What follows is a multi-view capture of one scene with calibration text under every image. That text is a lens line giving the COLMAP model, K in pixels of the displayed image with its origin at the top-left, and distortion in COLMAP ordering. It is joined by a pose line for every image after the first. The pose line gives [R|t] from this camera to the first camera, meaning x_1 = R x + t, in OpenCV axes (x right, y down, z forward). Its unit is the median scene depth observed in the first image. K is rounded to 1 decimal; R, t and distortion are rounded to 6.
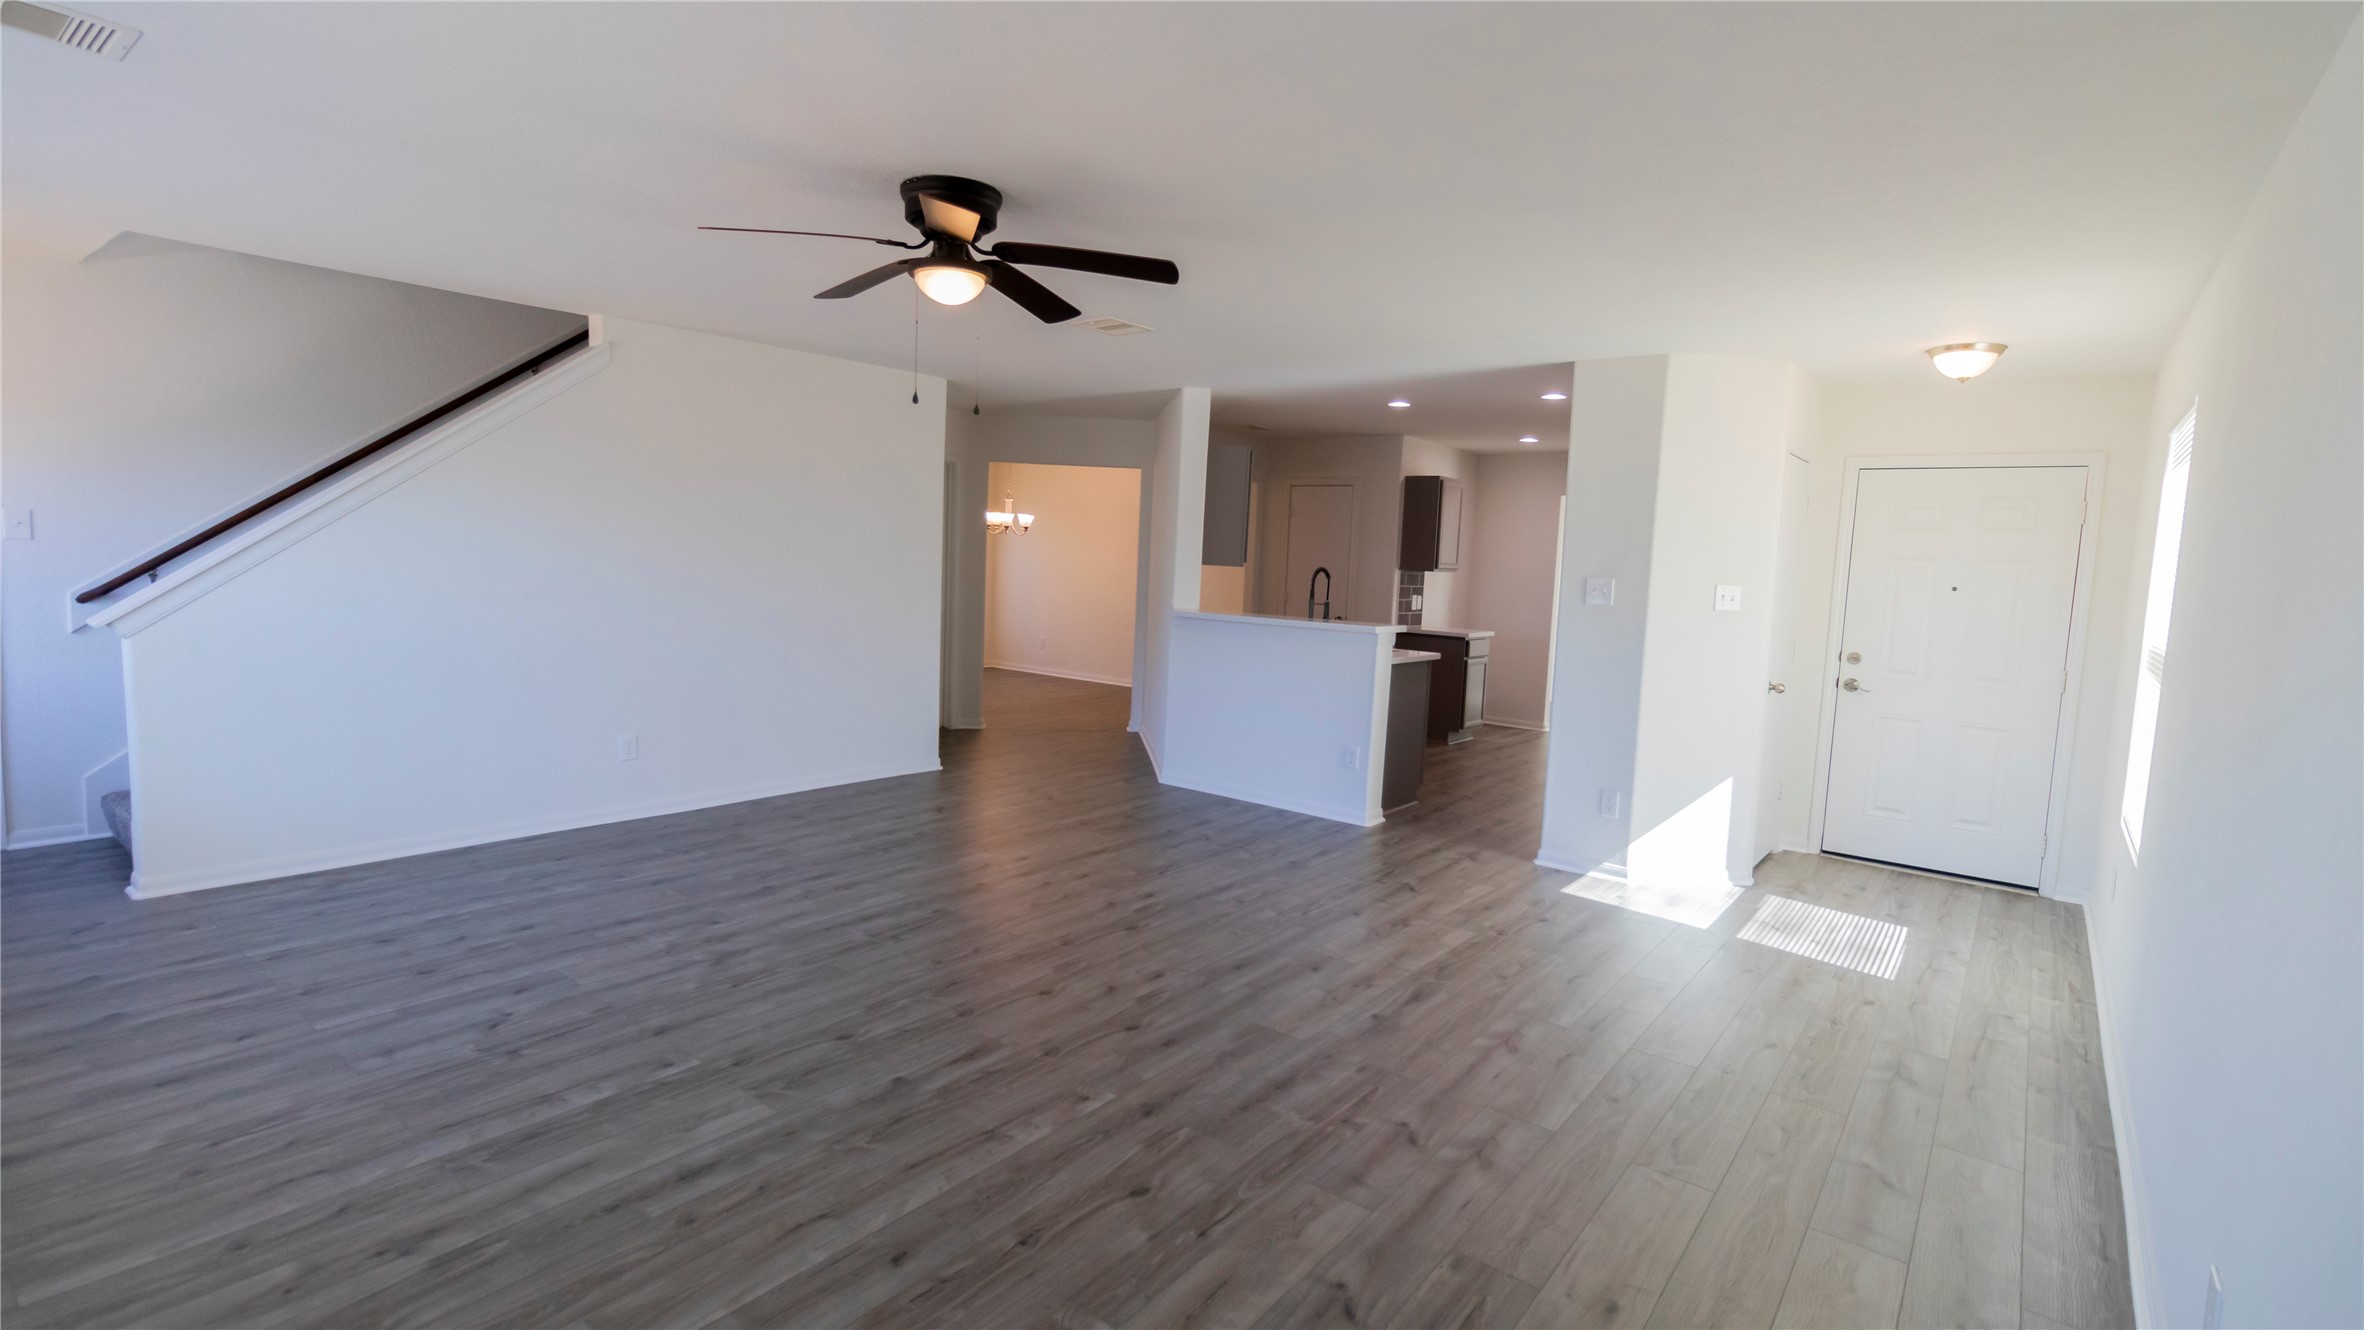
lens RADIAL K [[1079.5, 0, 1186.0], [0, 1079.5, 655.5], [0, 0, 1]] dist [0.000778, 0.001102]
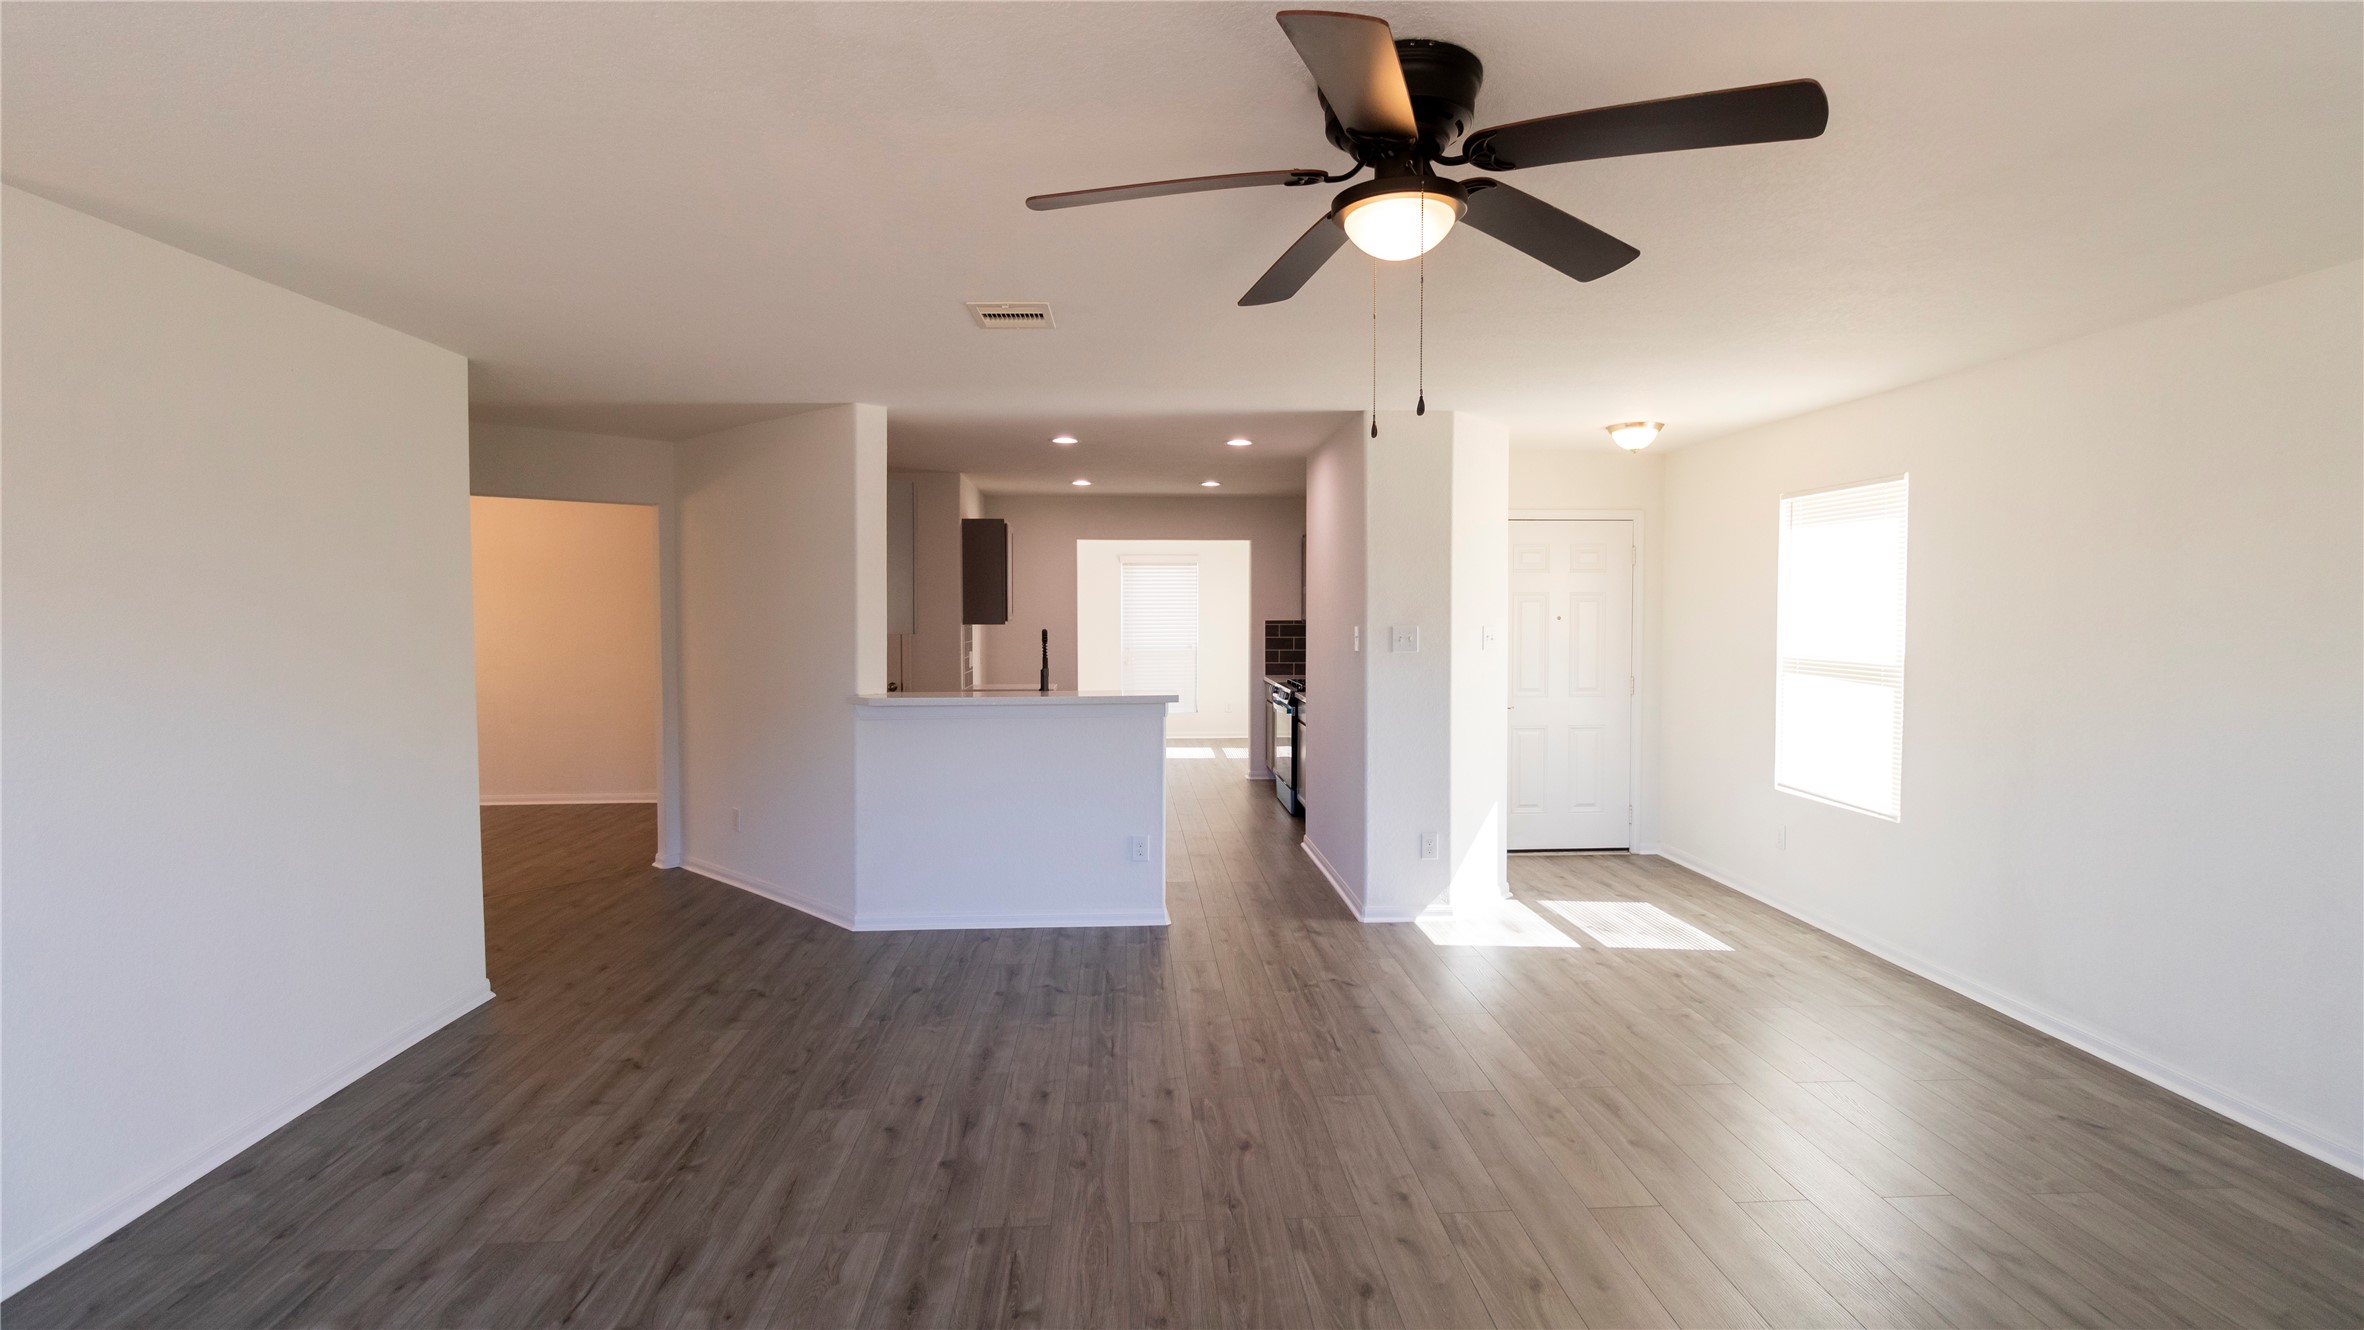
lens RADIAL K [[1079.5, 0, 1186.0], [0, 1079.5, 655.5], [0, 0, 1]] dist [0.000778, 0.001102]
pose [[0.747453, -0.074105, 0.660169, -0.596289], [0.097247, 0.995259, 0.001614, -0.089696], [-0.657158, 0.062993, 0.751116, 0.512564]]
